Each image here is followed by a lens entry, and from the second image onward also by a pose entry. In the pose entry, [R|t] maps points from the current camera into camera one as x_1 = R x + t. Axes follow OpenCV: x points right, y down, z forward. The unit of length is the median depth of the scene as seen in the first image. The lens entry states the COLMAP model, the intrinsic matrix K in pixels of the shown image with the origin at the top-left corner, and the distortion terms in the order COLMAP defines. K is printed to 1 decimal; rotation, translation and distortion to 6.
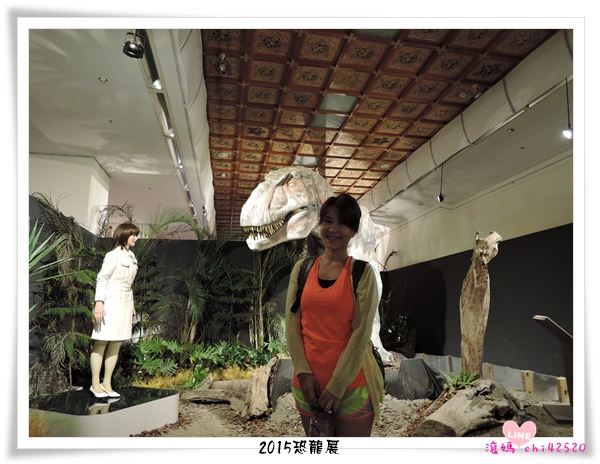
lens RADIAL K [[391.8, 0, 300.0], [0, 391.8, 232.0], [0, 0, 1]] dist [-0.008504, -0.000757]
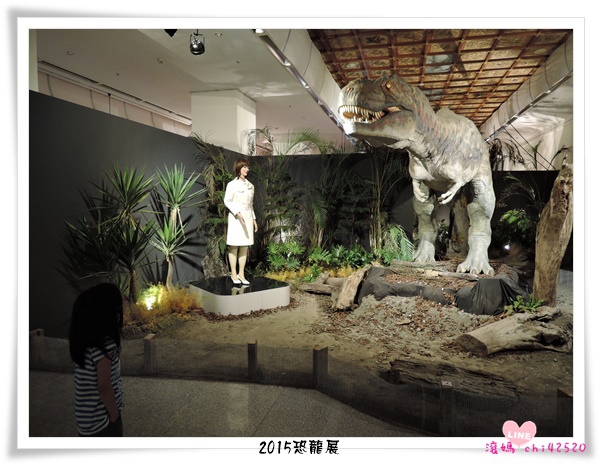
lens RADIAL K [[391.8, 0, 300.0], [0, 391.8, 232.0], [0, 0, 1]] dist [-0.008504, -0.000757]
pose [[0.897535, 0.048489, -0.438269, 0.239220], [0.075079, 0.962616, 0.260256, -0.088181], [0.434505, -0.266494, 0.860341, -0.071275]]
